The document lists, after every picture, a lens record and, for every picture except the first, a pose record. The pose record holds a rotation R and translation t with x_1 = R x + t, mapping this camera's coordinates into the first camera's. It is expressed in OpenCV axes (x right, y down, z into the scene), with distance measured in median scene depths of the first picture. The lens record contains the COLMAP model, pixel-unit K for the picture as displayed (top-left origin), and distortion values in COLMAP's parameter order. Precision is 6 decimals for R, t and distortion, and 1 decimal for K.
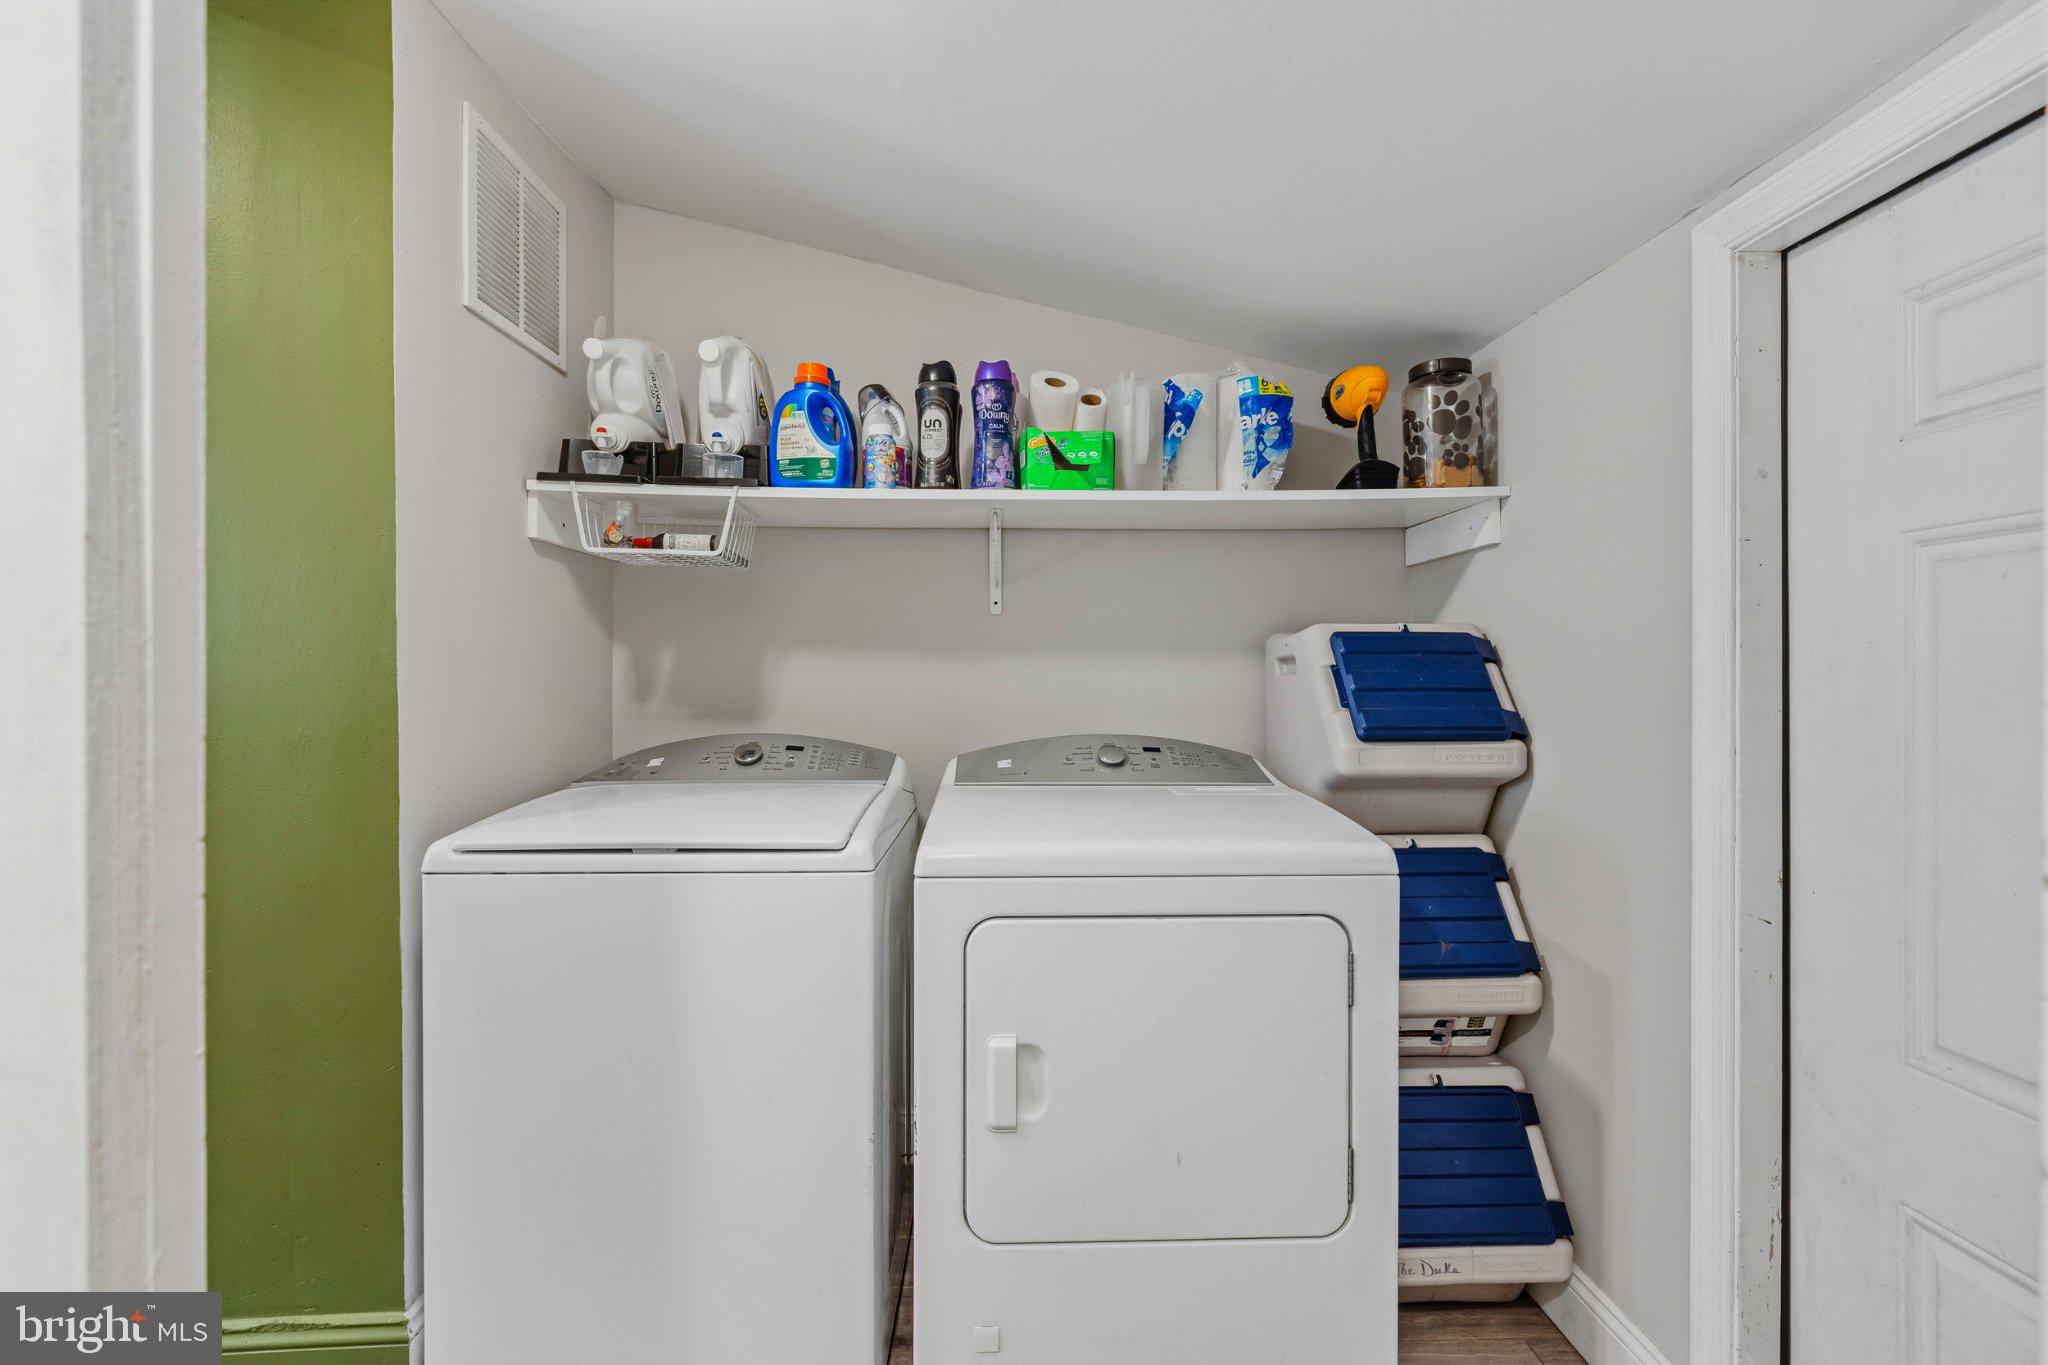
lens RADIAL K [[906.2, 0, 1027.2], [0, 906.2, 677.4], [0, 0, 1]] dist [-0.002216, -0.000113]
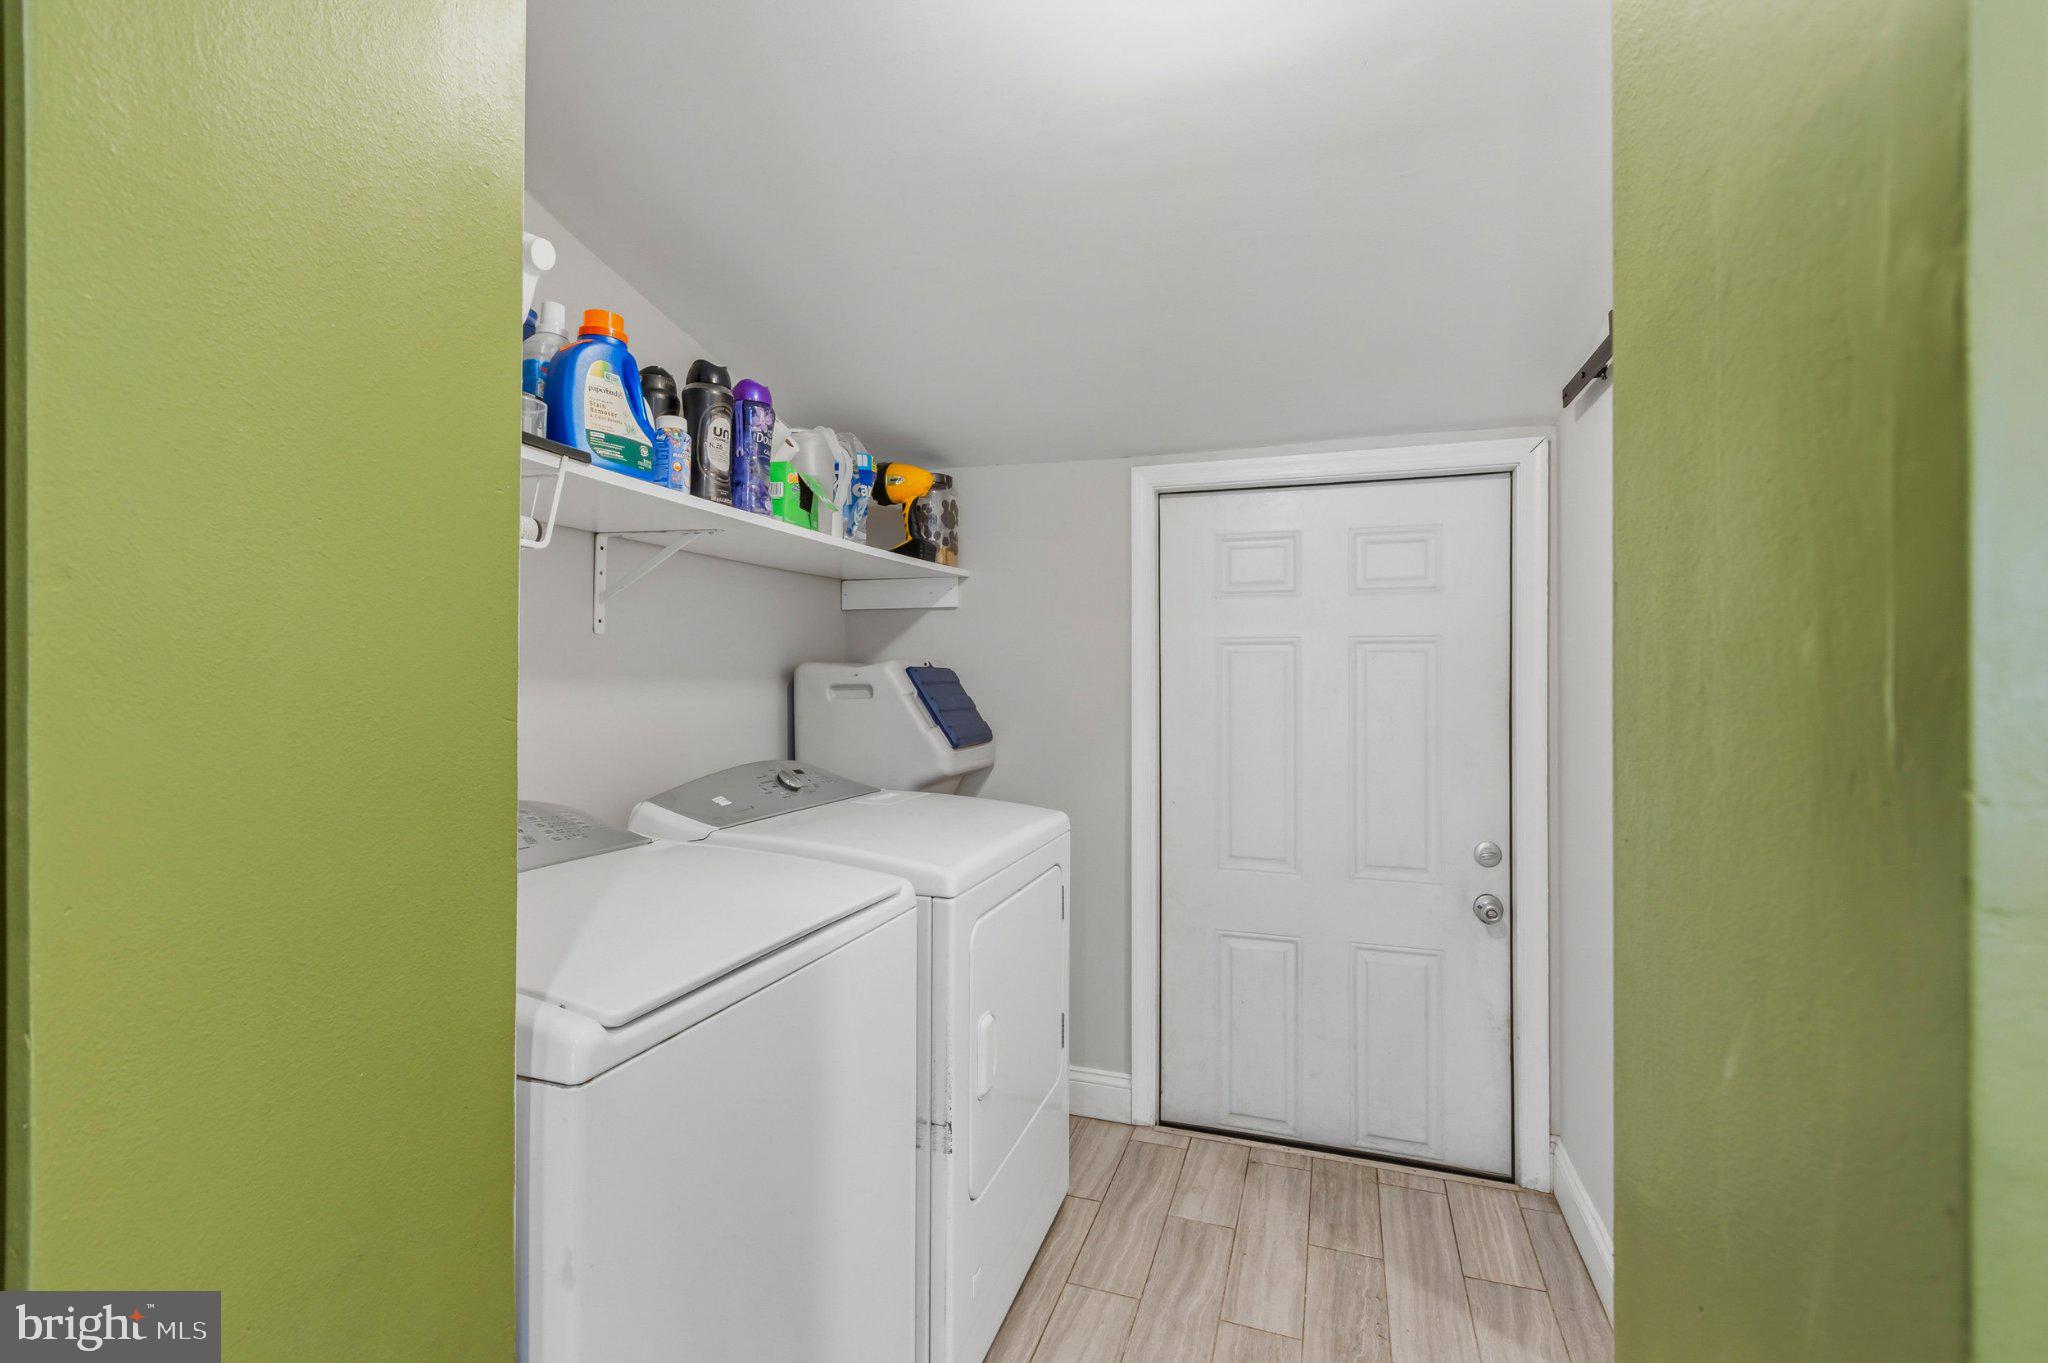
lens RADIAL K [[906.2, 0, 1043.2], [0, 906.2, 664.7], [0, 0, 1]] dist [-0.002216, -0.000113]
pose [[0.338692, 0.014929, 0.940779, -0.854562], [-0.003019, 0.999886, -0.014780, -0.036343], [-0.940892, 0.002166, 0.338699, 0.397527]]
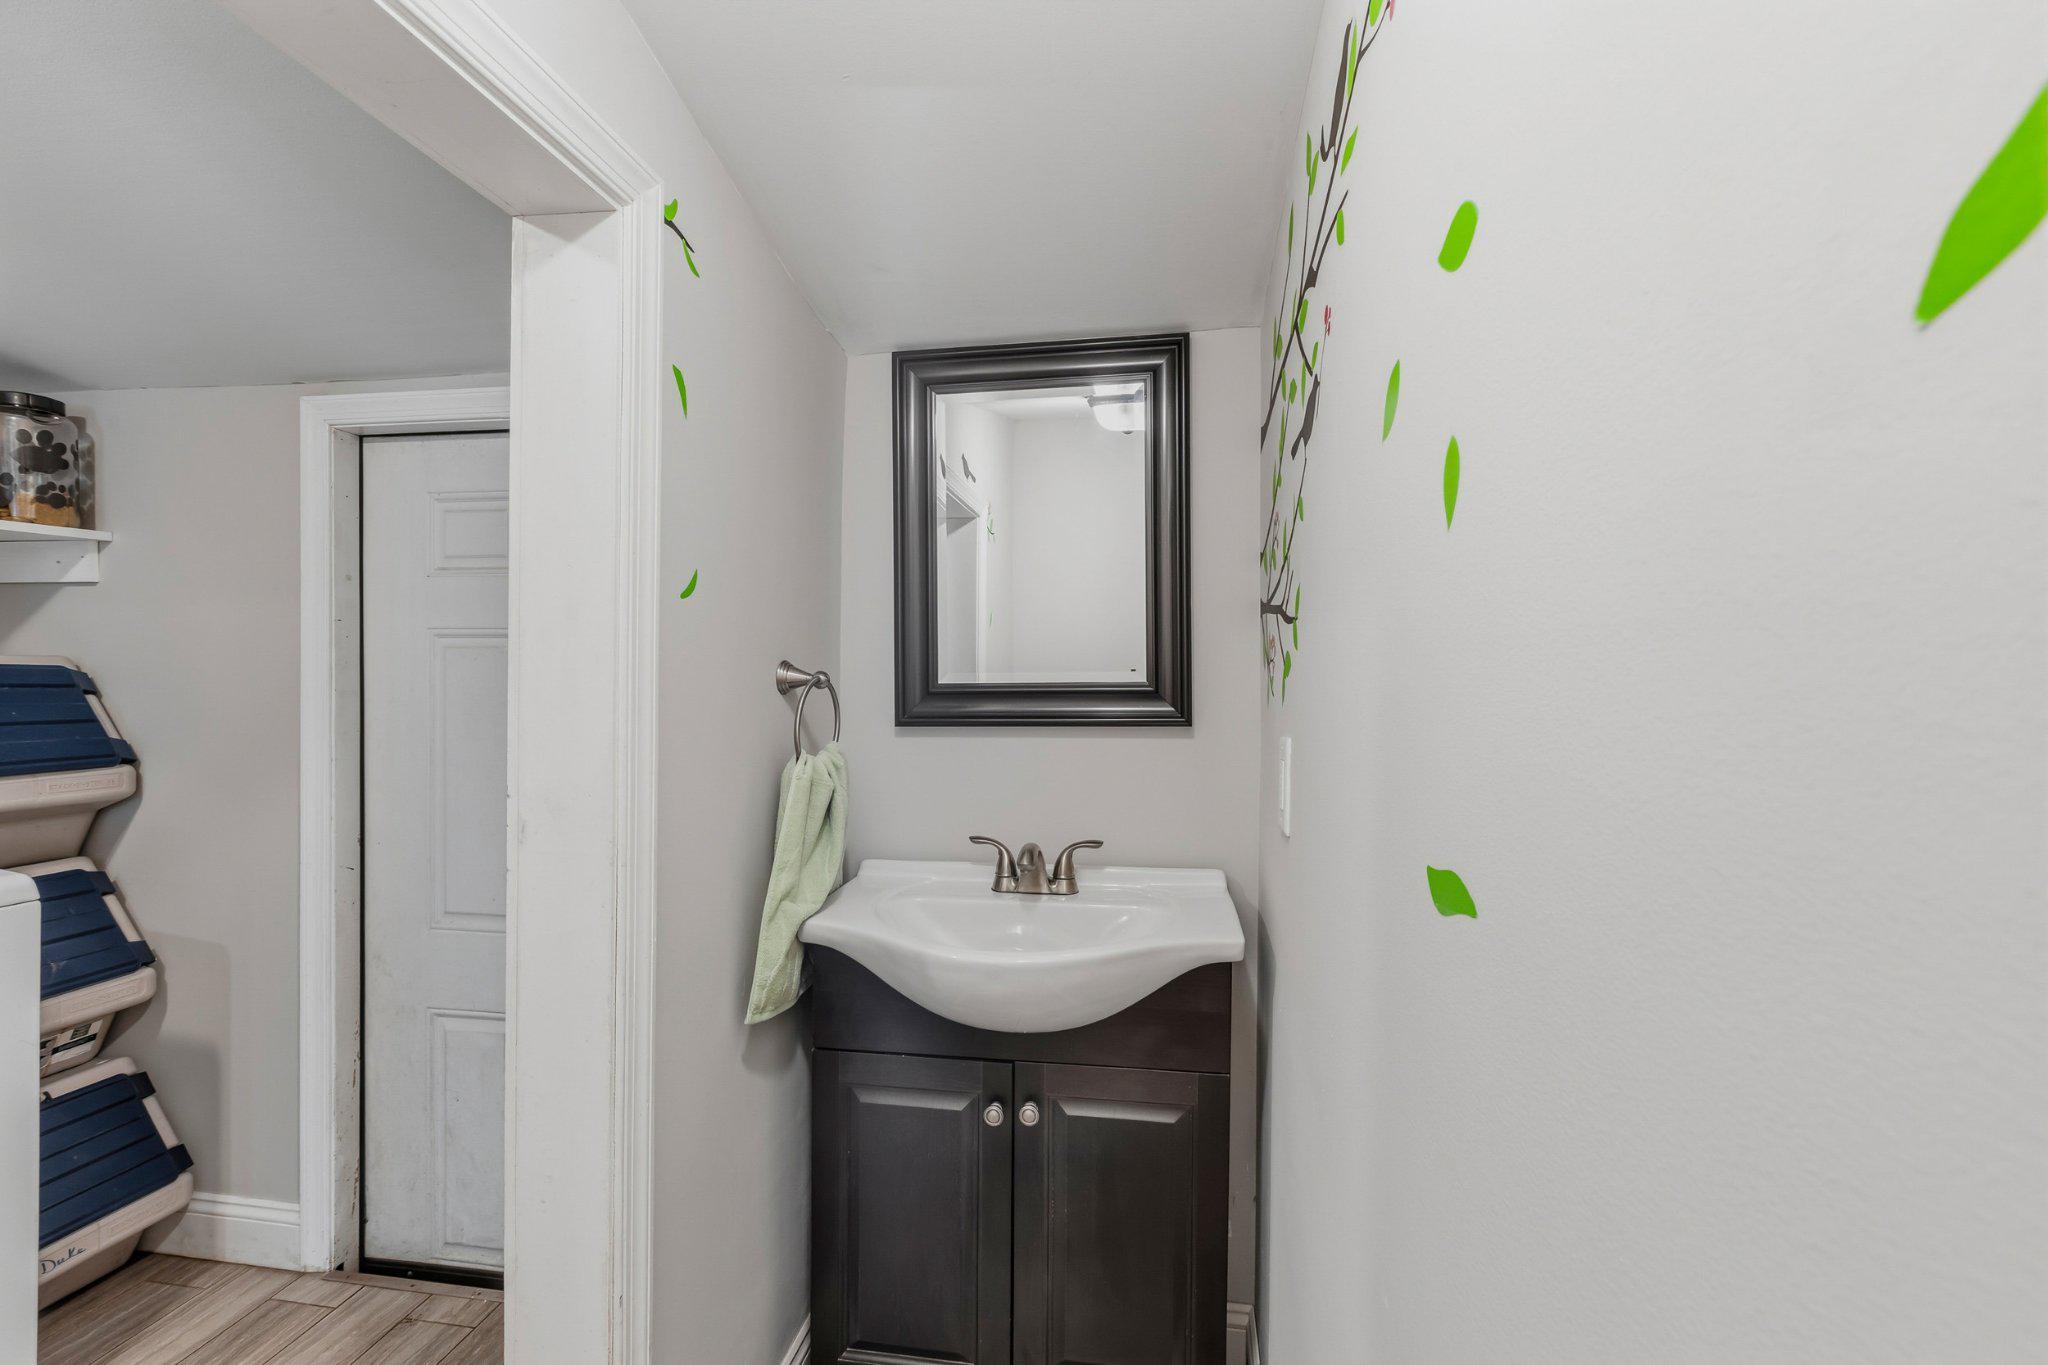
lens RADIAL K [[906.2, 0, 1010.8], [0, 906.2, 680.3], [0, 0, 1]] dist [-0.002216, -0.000113]
pose [[0.190735, -0.008327, 0.981606, -0.343984], [-0.007746, 0.999920, 0.009988, -0.054419], [-0.981611, -0.009508, 0.190655, -0.282933]]
